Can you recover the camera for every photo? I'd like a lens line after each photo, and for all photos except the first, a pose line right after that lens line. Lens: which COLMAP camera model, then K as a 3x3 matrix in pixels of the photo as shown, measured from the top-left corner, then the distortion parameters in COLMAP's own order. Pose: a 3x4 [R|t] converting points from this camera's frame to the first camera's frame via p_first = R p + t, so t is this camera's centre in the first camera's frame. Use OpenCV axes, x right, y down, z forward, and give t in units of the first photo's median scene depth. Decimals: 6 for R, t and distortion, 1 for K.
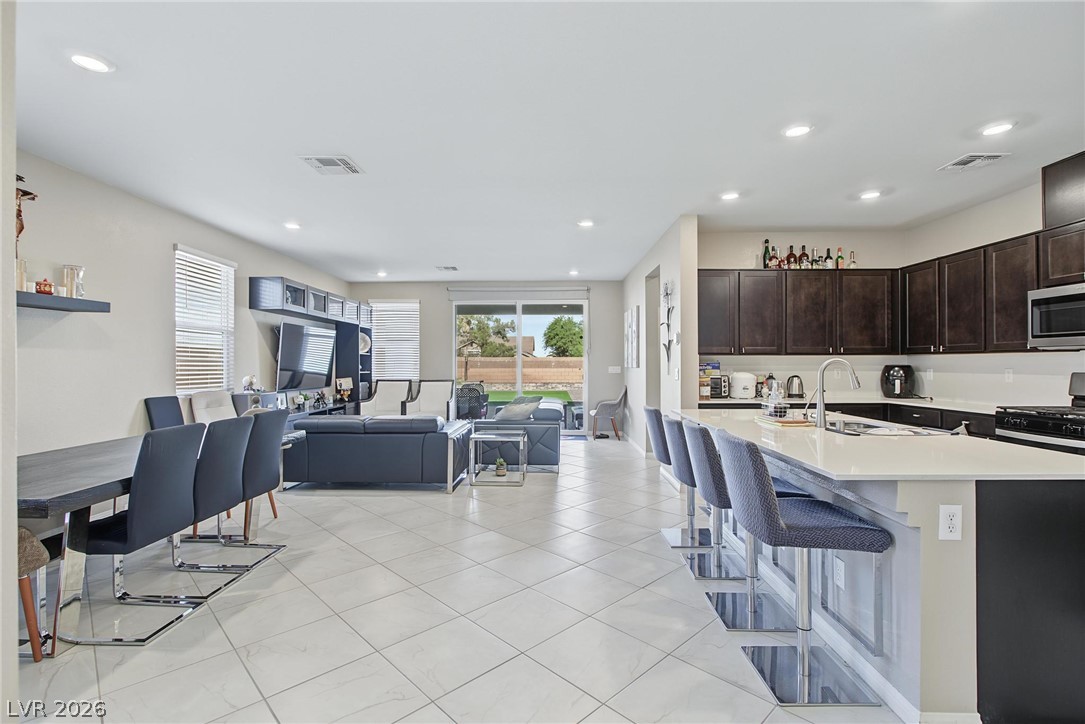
lens RADIAL K [[497.9, 0, 541.5], [0, 497.9, 361.9], [0, 0, 1]] dist [-0.012528, 0.005740]
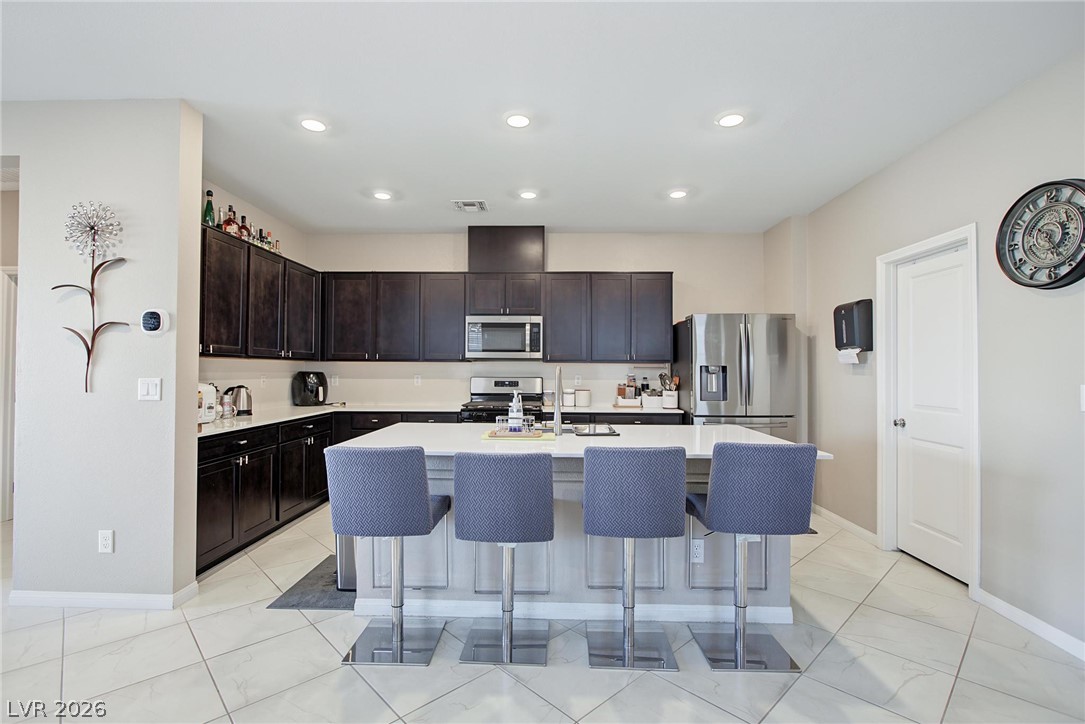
lens RADIAL K [[497.9, 0, 537.4], [0, 497.9, 361.8], [0, 0, 1]] dist [-0.012528, 0.005740]
pose [[0.020043, 0.019145, 0.999616, -0.218769], [-0.007461, 0.999792, -0.018999, 0.002206], [-0.999771, -0.007078, 0.020182, 0.509528]]
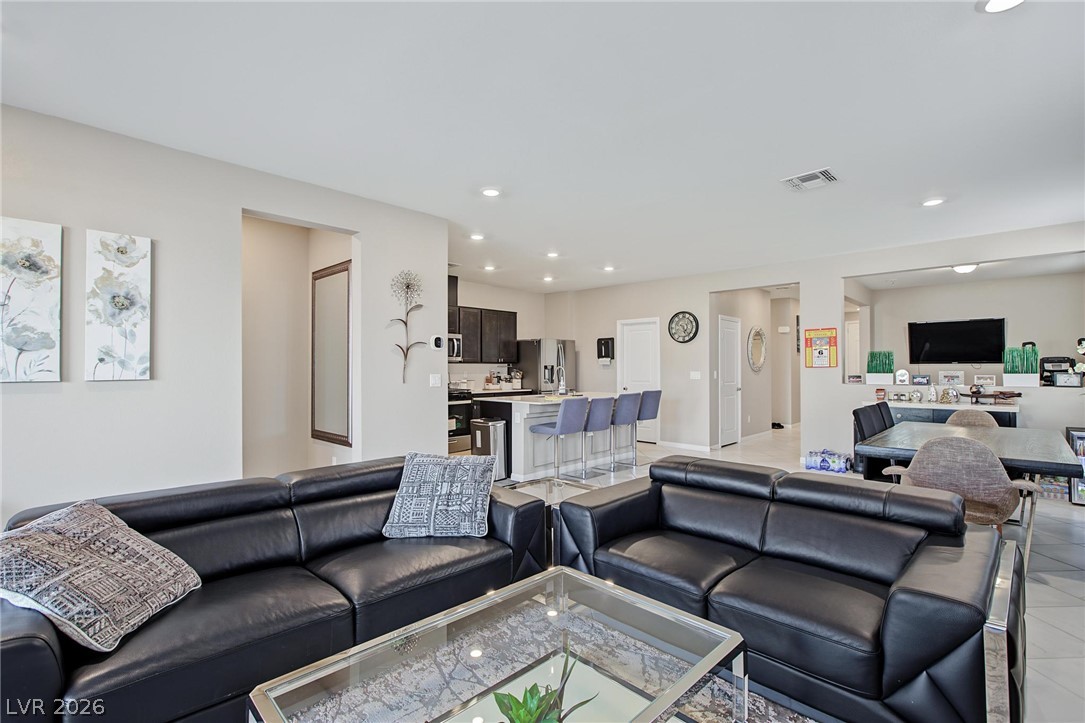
lens RADIAL K [[497.9, 0, 541.6], [0, 497.9, 361.7], [0, 0, 1]] dist [-0.012528, 0.005740]
pose [[-0.728733, 0.010202, 0.684722, -0.459345], [-0.000172, 0.999886, -0.015080, 0.003176], [-0.684798, -0.011107, -0.728649, 1.361062]]
